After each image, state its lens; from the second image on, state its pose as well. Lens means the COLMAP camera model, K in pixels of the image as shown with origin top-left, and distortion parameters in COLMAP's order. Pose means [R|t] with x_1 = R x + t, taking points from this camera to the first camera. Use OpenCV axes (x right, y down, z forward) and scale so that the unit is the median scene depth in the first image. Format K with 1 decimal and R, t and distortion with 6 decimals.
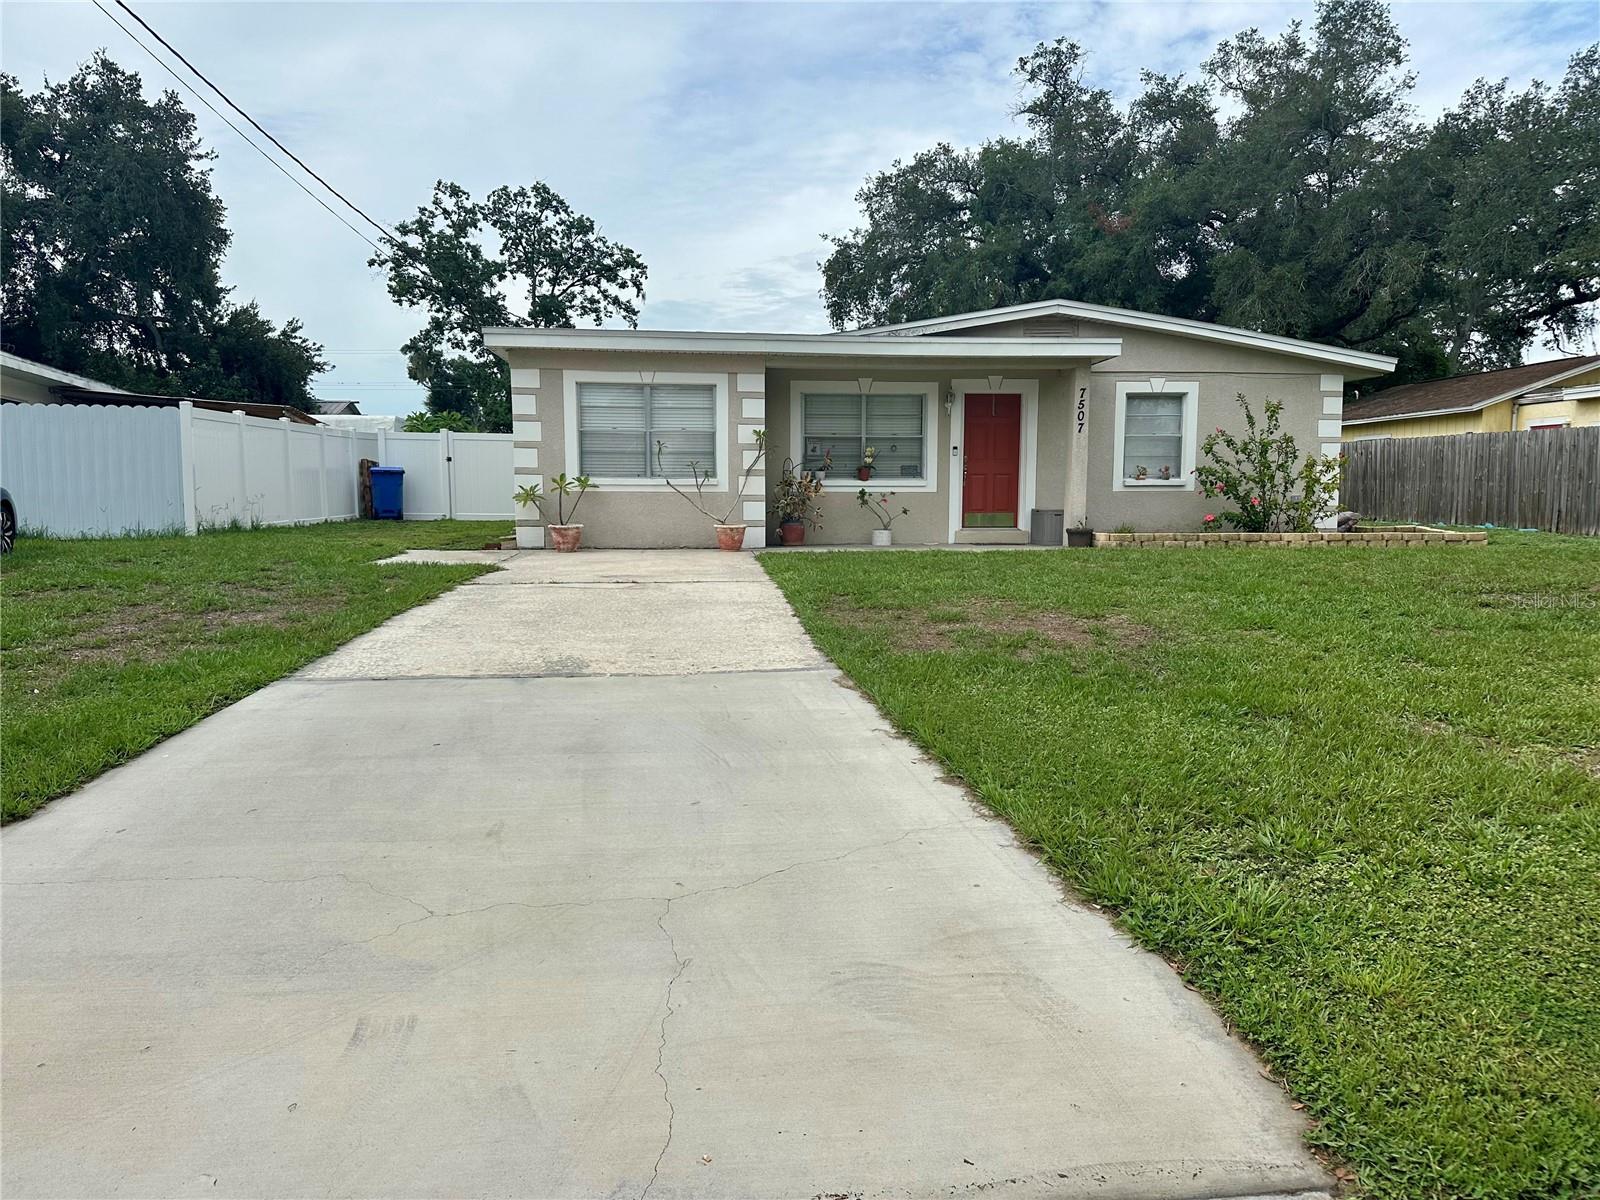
lens RADIAL K [[1126.2, 0, 809.6], [0, 1126.2, 599.1], [0, 0, 1]] dist [0.137797, -0.204679]
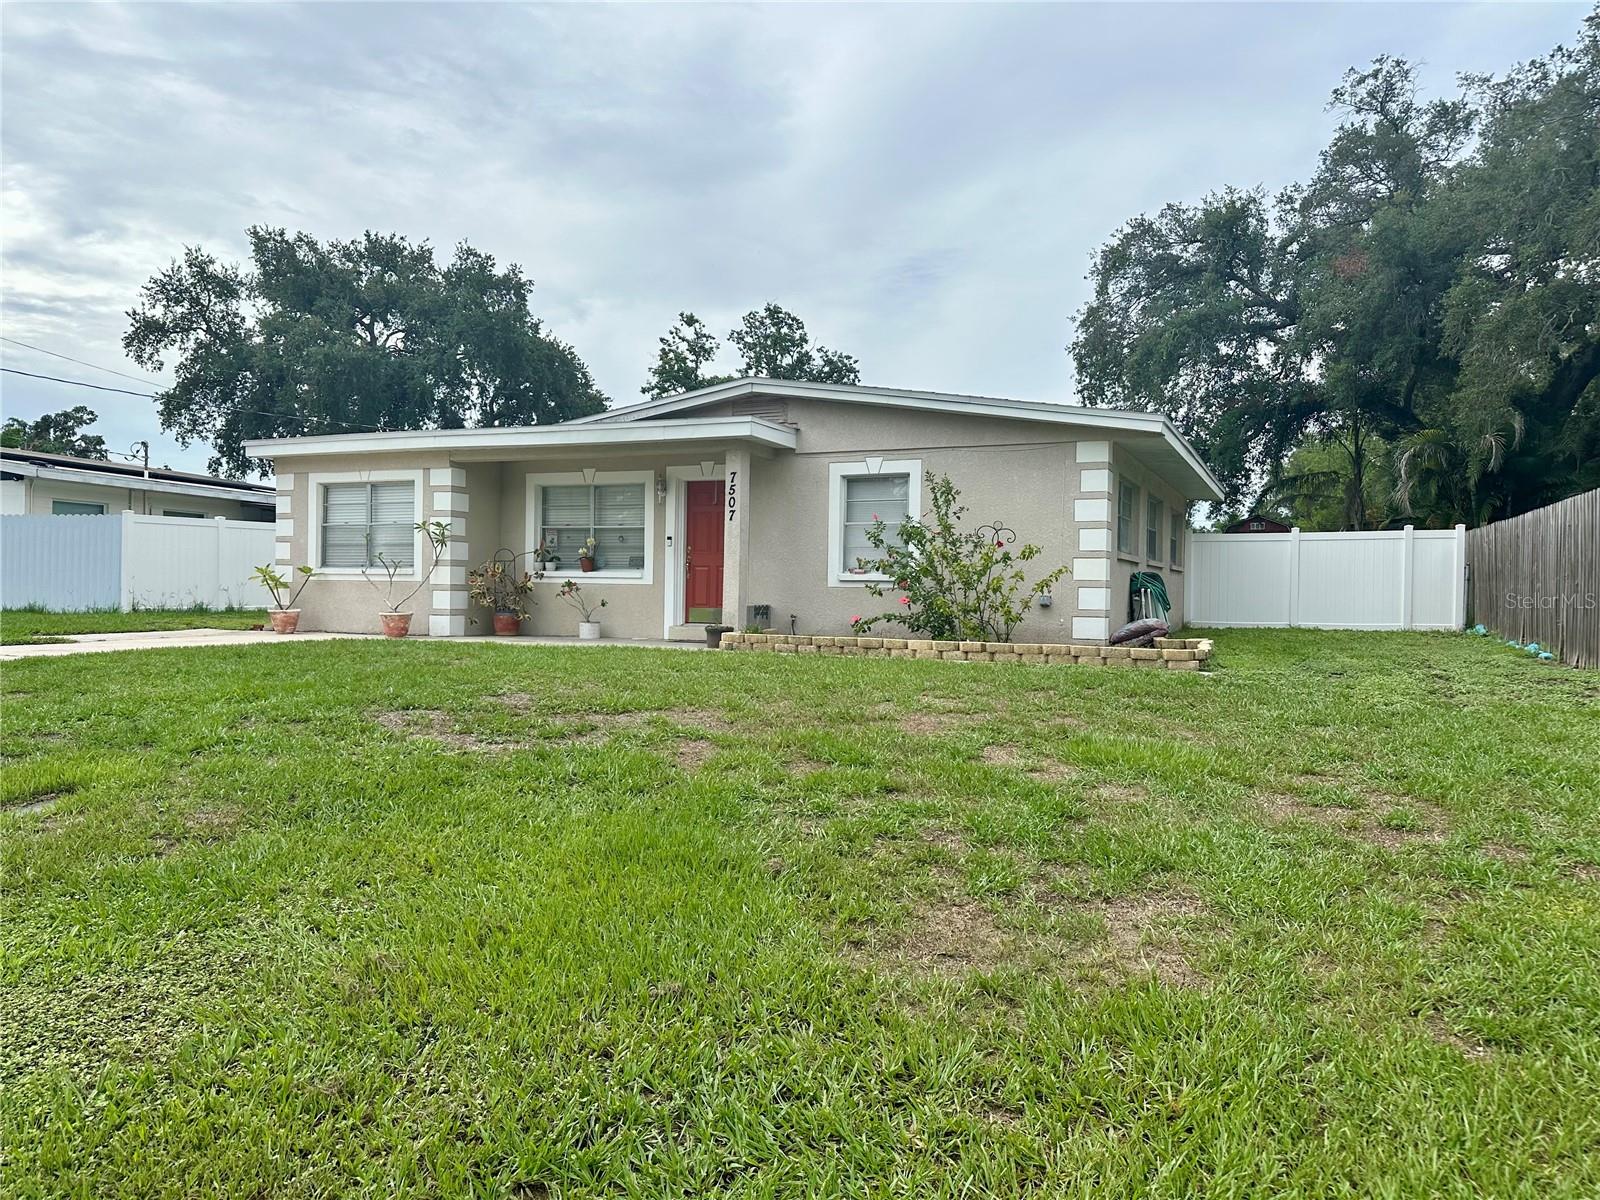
lens RADIAL K [[1126.2, 0, 809.6], [0, 1126.2, 599.1], [0, 0, 1]] dist [0.137797, -0.204679]
pose [[0.859374, 0.015703, -0.511107, 0.711937], [-0.060889, 0.995559, -0.071792, -0.023060], [0.507710, 0.092817, 0.856514, 0.260446]]
